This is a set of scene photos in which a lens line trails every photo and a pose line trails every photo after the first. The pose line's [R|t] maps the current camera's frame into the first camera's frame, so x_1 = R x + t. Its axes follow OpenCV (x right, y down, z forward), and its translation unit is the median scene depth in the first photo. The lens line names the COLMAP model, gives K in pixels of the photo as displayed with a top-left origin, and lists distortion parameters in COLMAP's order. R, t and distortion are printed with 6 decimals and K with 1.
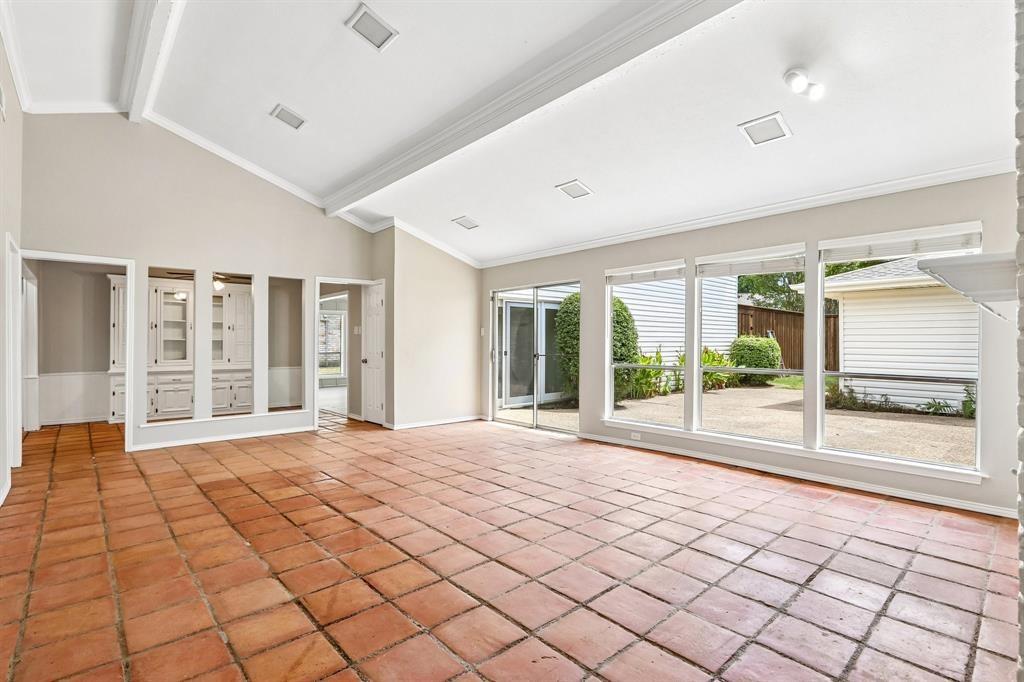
lens RADIAL K [[474.4, 0, 507.2], [0, 474.4, 337.8], [0, 0, 1]] dist [-0.019128, 0.001318]
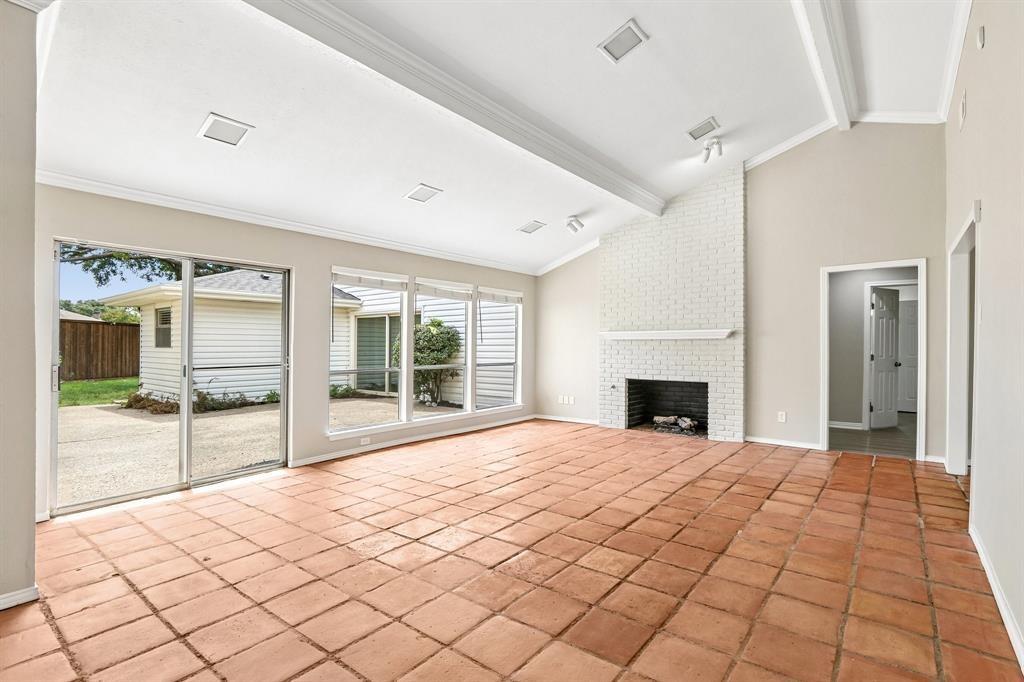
lens RADIAL K [[487.3, 0, 518.7], [0, 487.3, 345.8], [0, 0, 1]] dist [-0.010946, -0.000747]
pose [[-0.167116, 0.003197, 0.985932, -1.121444], [-0.011244, 0.999924, -0.005148, 0.013036], [-0.985873, -0.011946, -0.167068, 1.207692]]
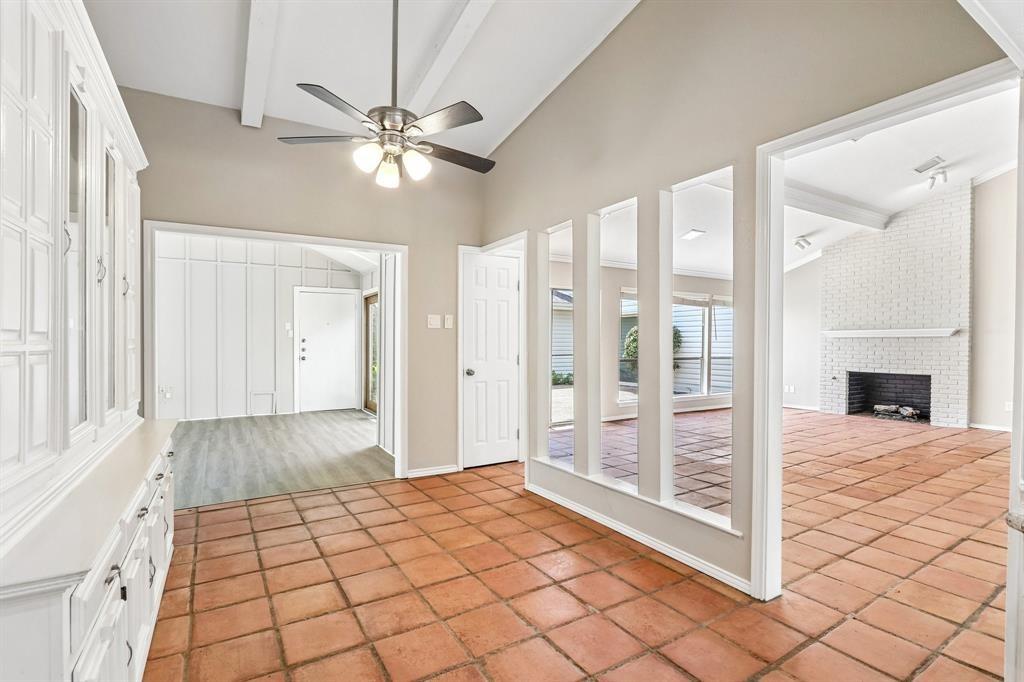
lens RADIAL K [[495.2, 0, 512.8], [0, 495.2, 350.1], [0, 0, 1]] dist [-0.044118, 0.013061]
pose [[0.180911, -0.010992, 0.983438, -1.710946], [-0.014630, 0.999797, 0.013866, 0.022431], [-0.983391, -0.016896, 0.180713, 1.543872]]
